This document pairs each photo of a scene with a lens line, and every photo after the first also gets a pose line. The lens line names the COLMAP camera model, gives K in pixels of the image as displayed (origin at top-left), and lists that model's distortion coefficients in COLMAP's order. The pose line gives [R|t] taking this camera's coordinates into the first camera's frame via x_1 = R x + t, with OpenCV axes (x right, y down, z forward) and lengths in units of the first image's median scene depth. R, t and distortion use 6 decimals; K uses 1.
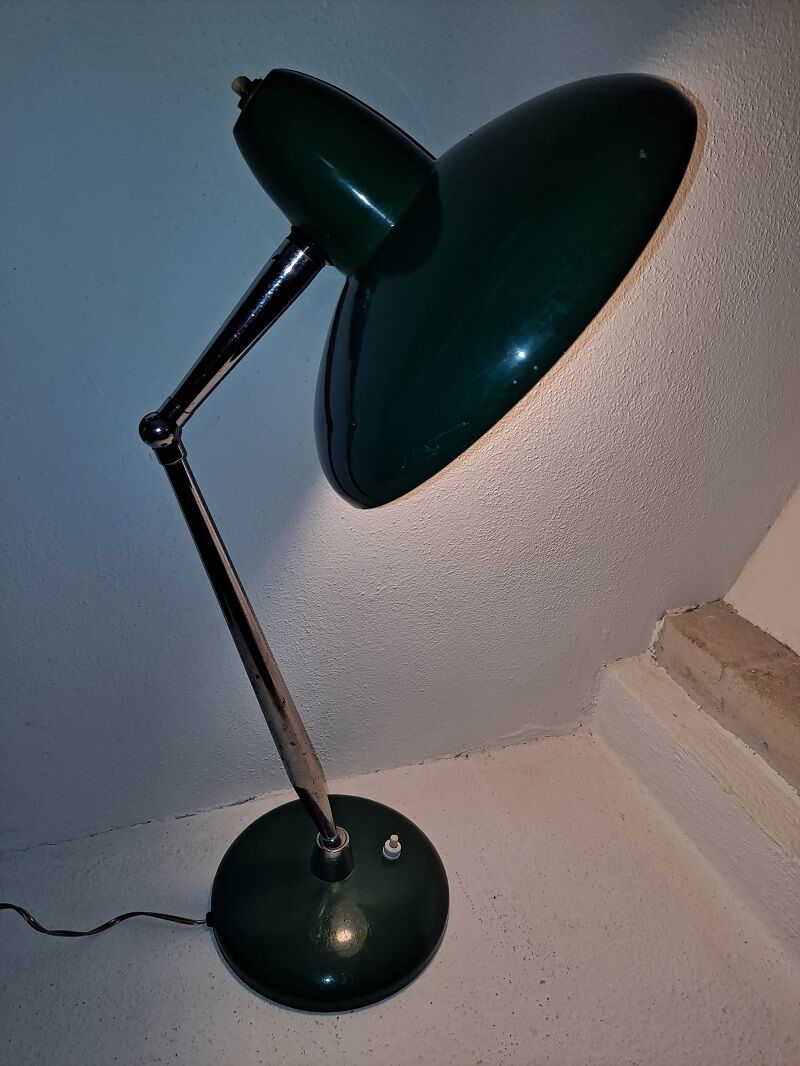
lens RADIAL K [[789.6, 0, 391.0], [0, 789.6, 531.1], [0, 0, 1]] dist [0.064429, -0.063169]
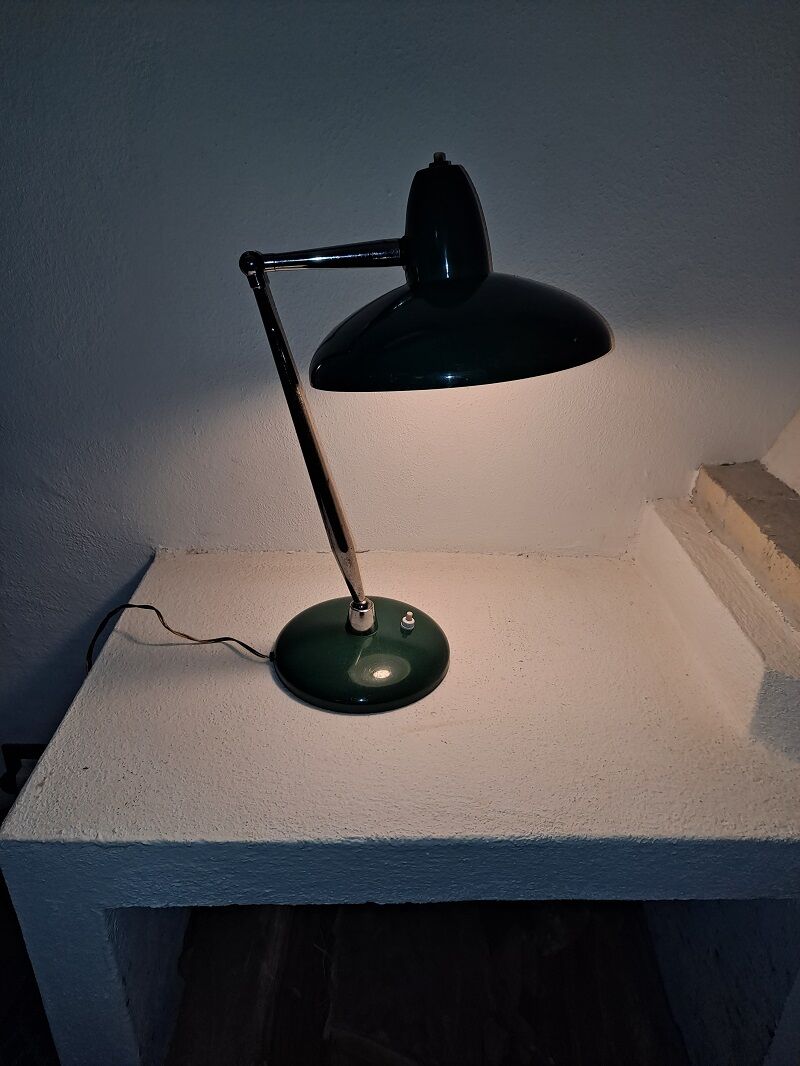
lens RADIAL K [[782.1, 0, 392.4], [0, 782.1, 531.9], [0, 0, 1]] dist [0.050442, -0.050871]
pose [[0.943147, 0.117311, -0.310985, 0.325980], [-0.118675, 0.992826, 0.014605, 0.285693], [0.310468, 0.023132, 0.950302, -0.368719]]
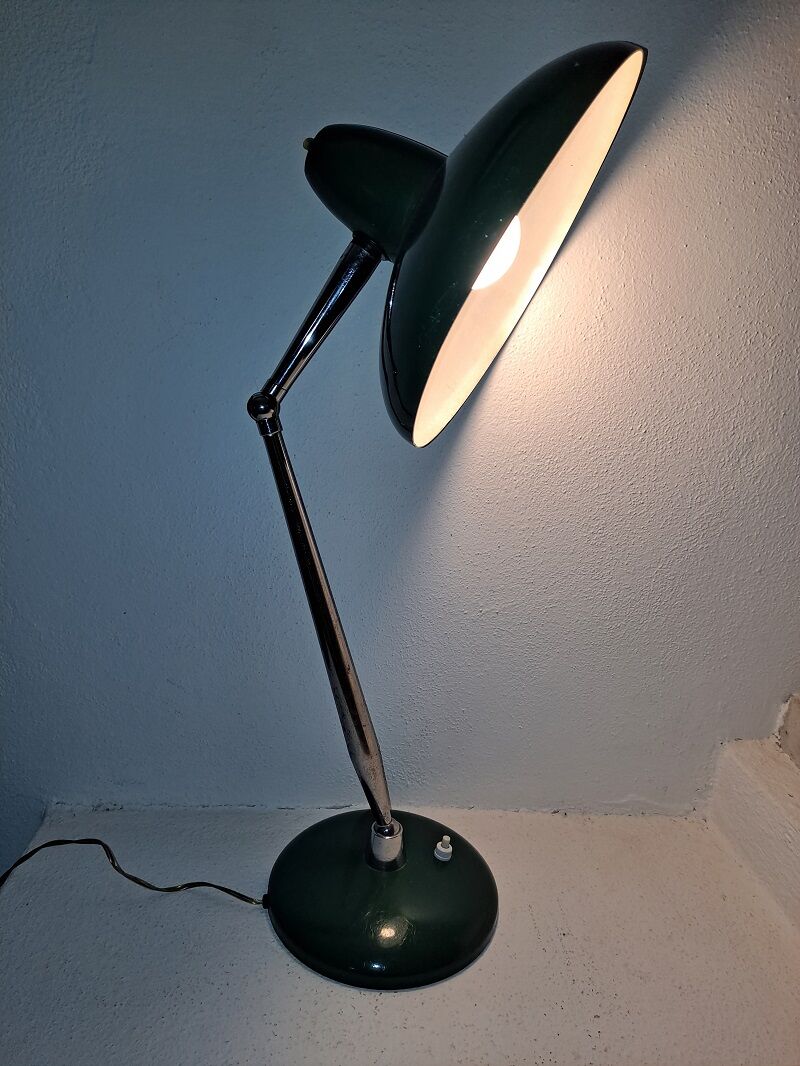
lens RADIAL K [[782.1, 0, 392.4], [0, 782.1, 531.9], [0, 0, 1]] dist [0.050442, -0.050871]
pose [[0.963376, 0.078860, -0.256295, 0.127555], [-0.132407, 0.971029, -0.198922, 0.189353], [0.233183, 0.225572, 0.945909, -0.063465]]
